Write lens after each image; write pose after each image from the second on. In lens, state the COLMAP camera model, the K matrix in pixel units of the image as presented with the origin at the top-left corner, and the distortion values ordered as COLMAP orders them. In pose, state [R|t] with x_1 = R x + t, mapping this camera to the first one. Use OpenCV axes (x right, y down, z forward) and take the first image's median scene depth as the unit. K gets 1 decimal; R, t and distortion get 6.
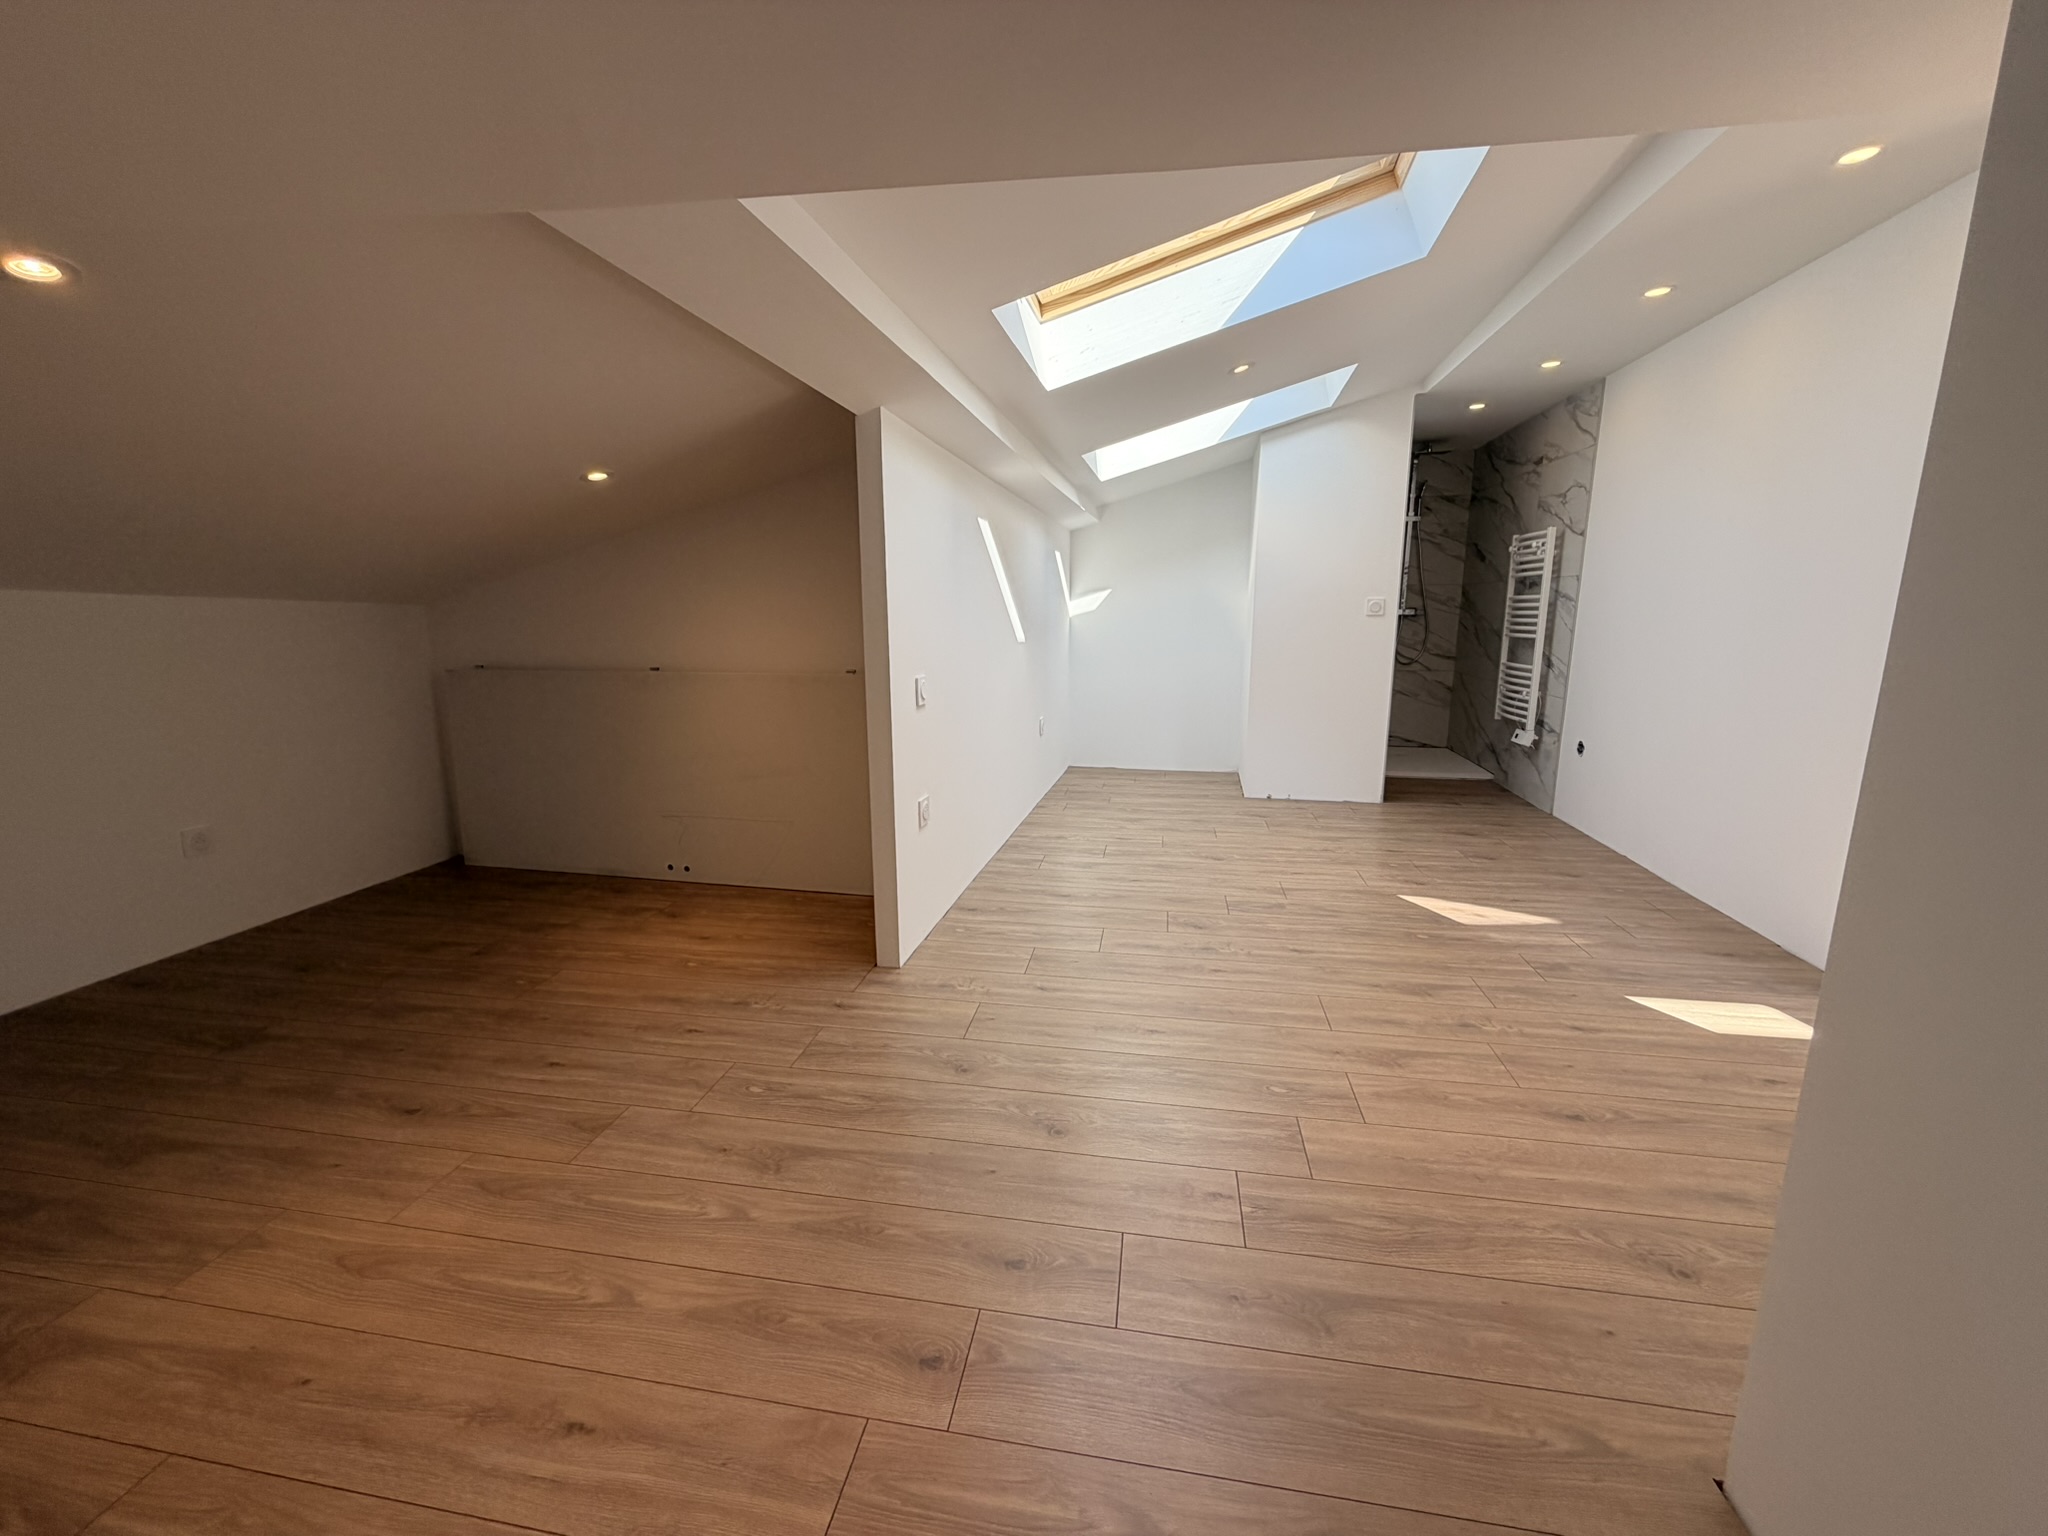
lens RADIAL K [[823.6, 0, 1029.3], [0, 823.6, 762.0], [0, 0, 1]] dist [-0.000101, 0.000165]
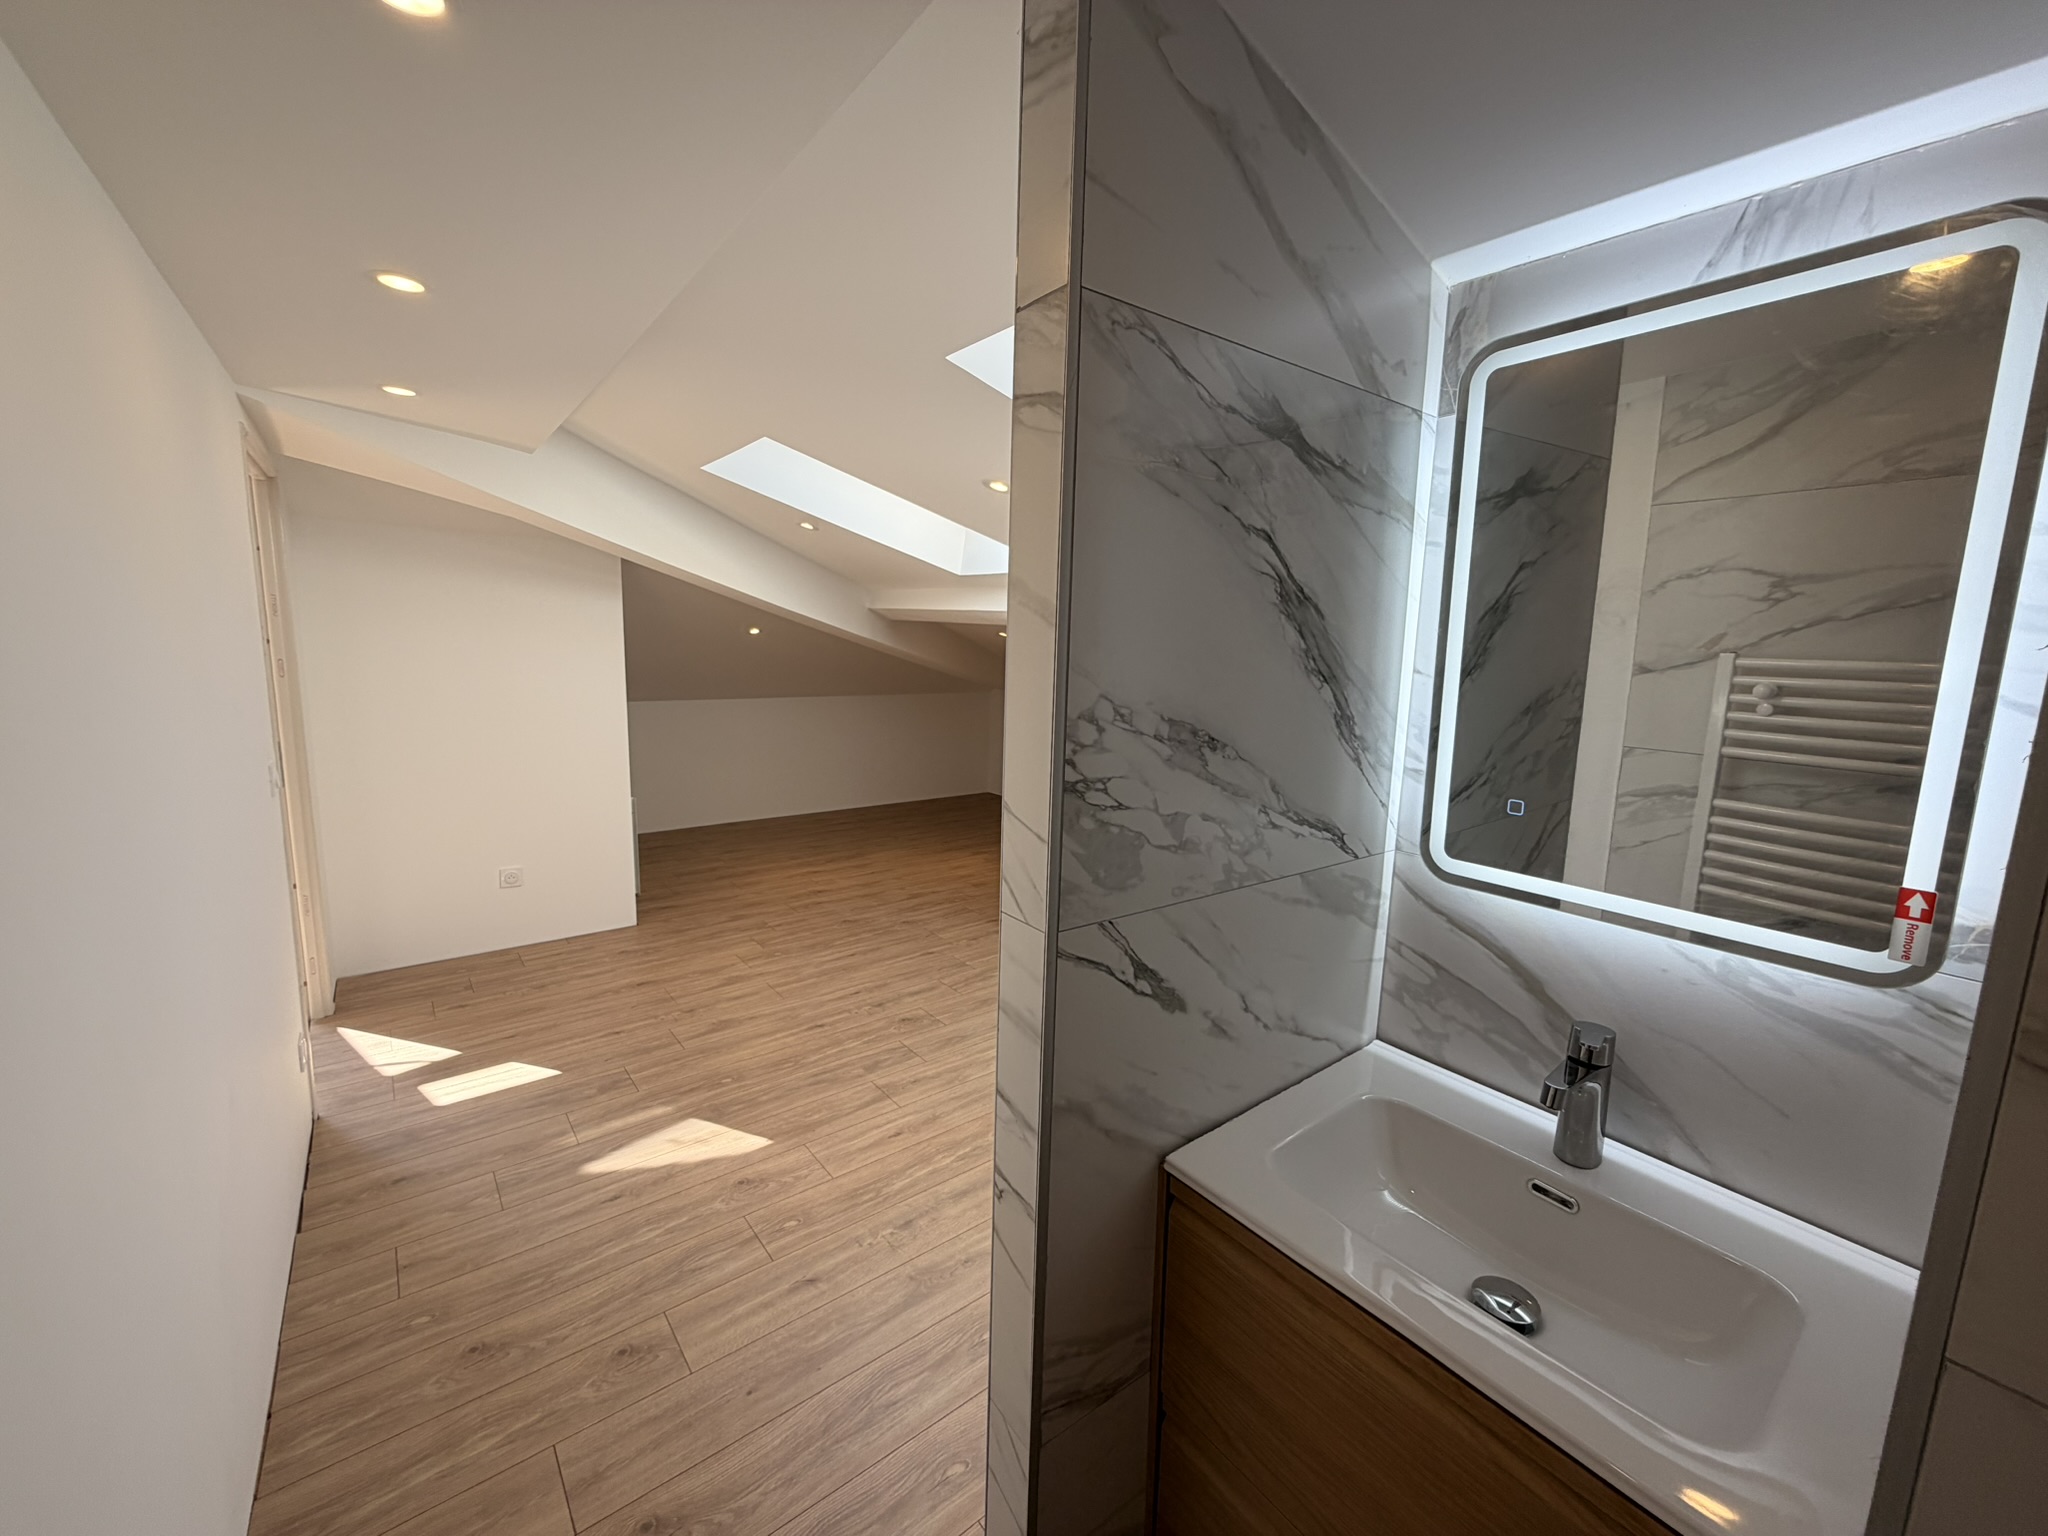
lens RADIAL K [[823.6, 0, 1019.3], [0, 823.6, 766.6], [0, 0, 1]] dist [-0.000101, 0.000165]
pose [[-0.671547, 0.094752, -0.734878, 0.667716], [-0.163998, 0.948185, 0.272120, -0.351170], [0.722585, 0.303260, -0.621212, 1.252185]]
